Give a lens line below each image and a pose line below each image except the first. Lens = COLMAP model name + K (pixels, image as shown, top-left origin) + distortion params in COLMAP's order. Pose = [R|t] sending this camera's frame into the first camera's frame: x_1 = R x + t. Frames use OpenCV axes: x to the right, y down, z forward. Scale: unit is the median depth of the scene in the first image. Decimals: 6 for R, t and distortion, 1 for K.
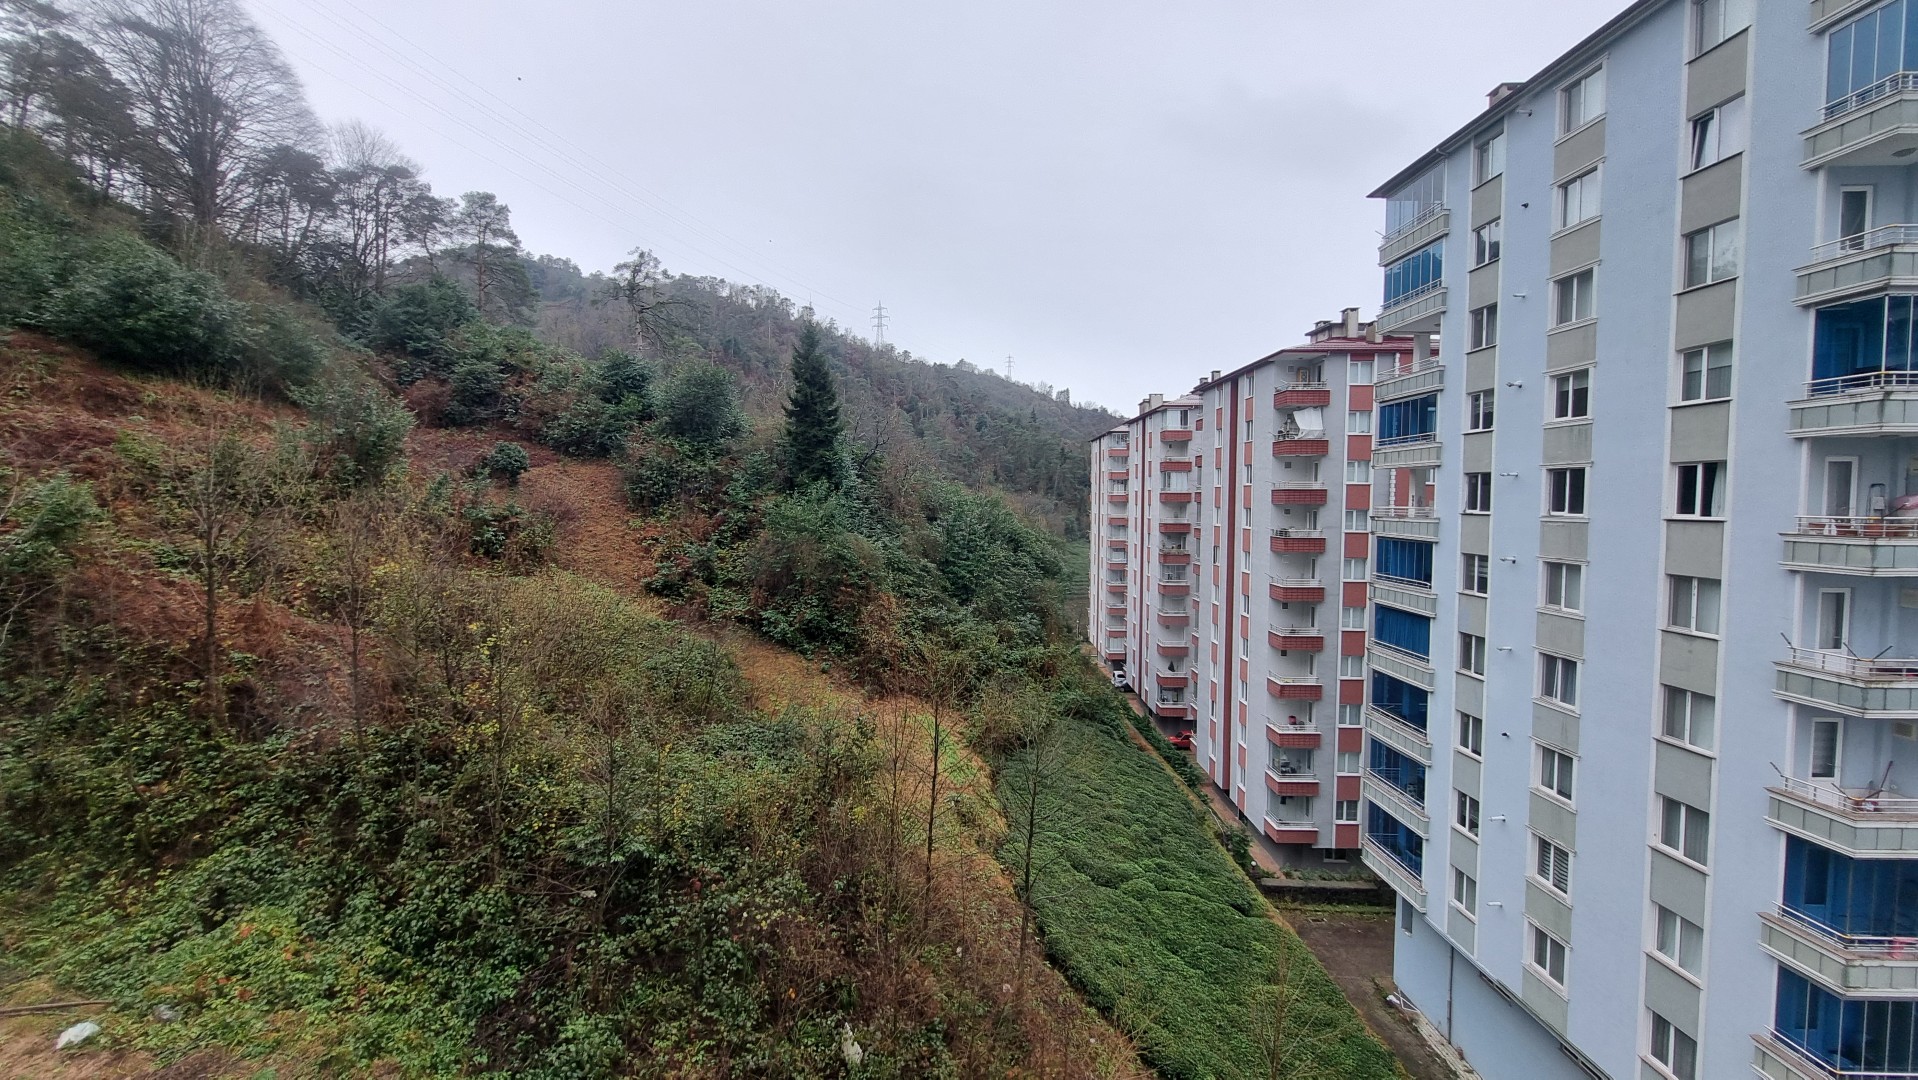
lens RADIAL K [[745.0, 0, 956.2], [0, 745.0, 532.8], [0, 0, 1]] dist [0.002275, -0.000004]
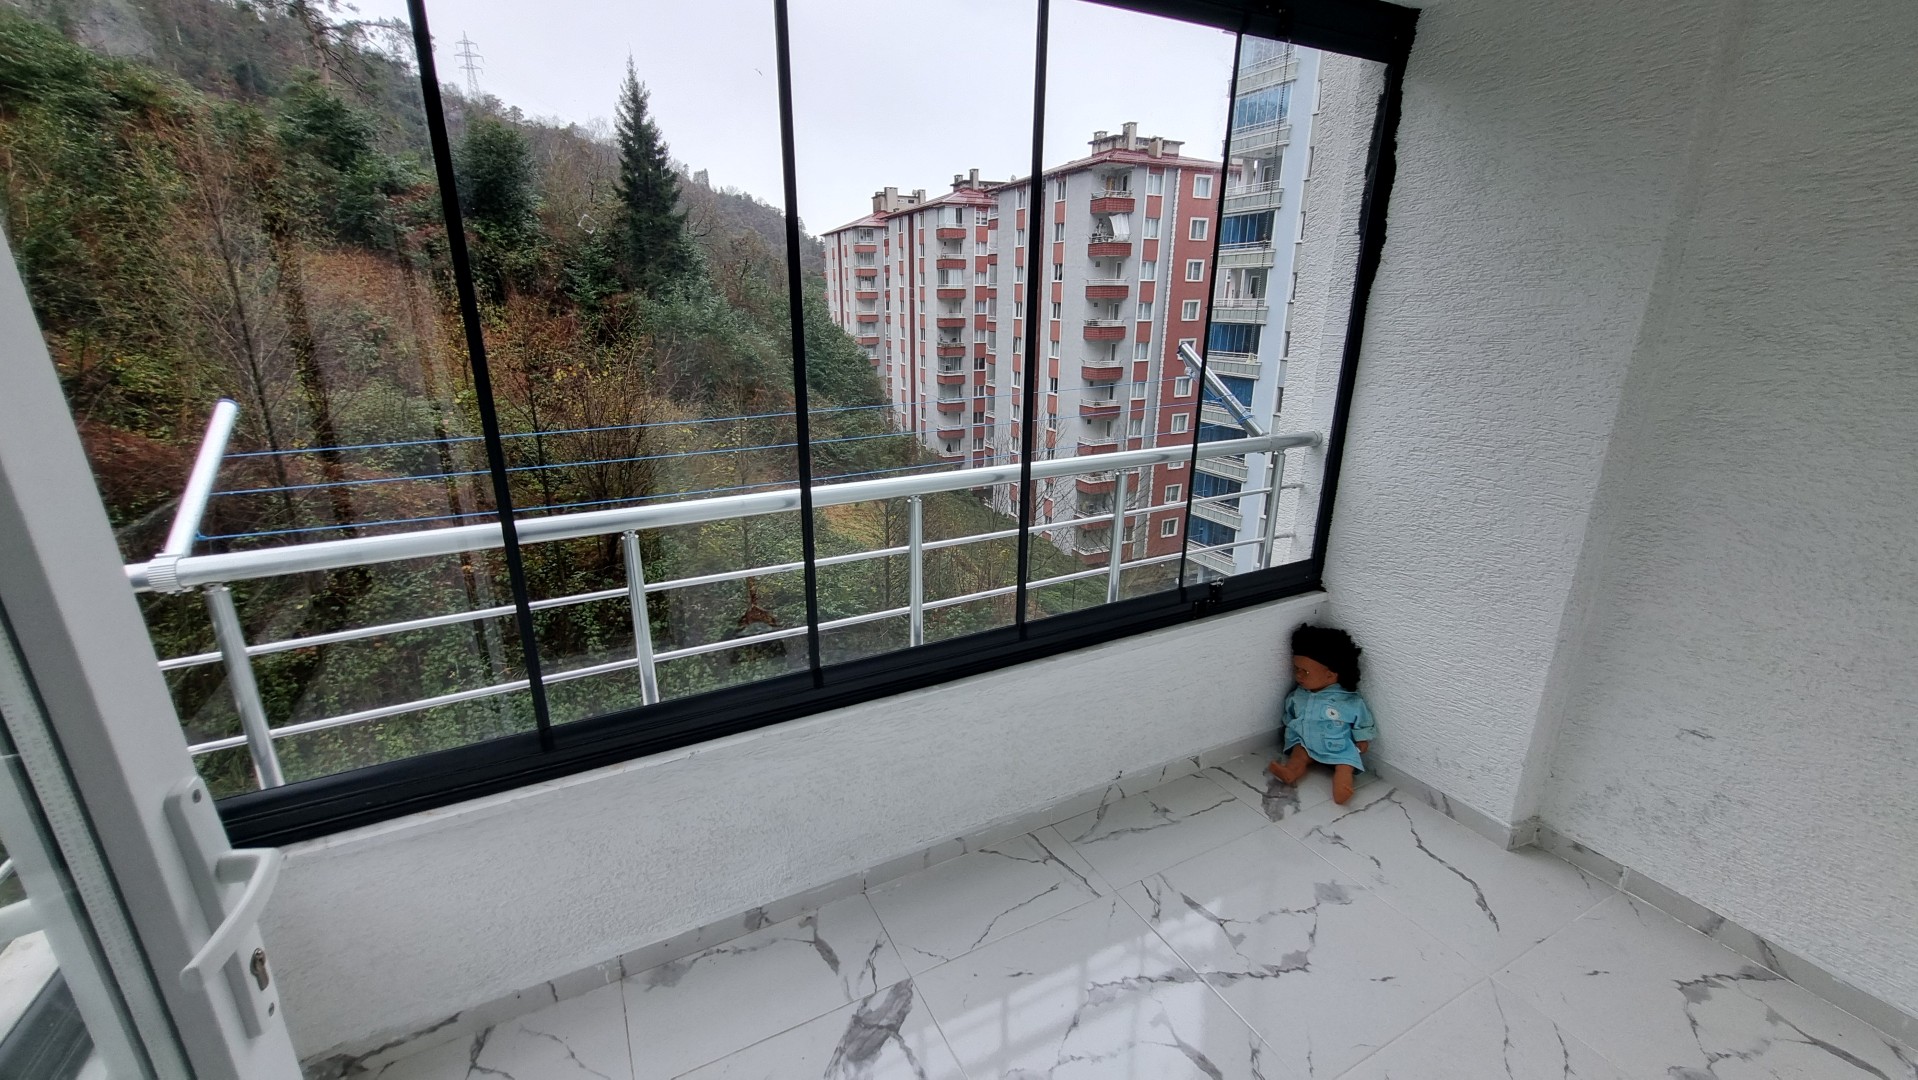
lens RADIAL K [[745.0, 0, 919.1], [0, 745.0, 535.0], [0, 0, 1]] dist [0.002275, -0.000004]
pose [[0.902654, -0.136344, 0.408200, -0.332362], [0.025609, 0.963826, 0.265300, 0.003149], [-0.429605, -0.229020, 0.873492, -0.024214]]
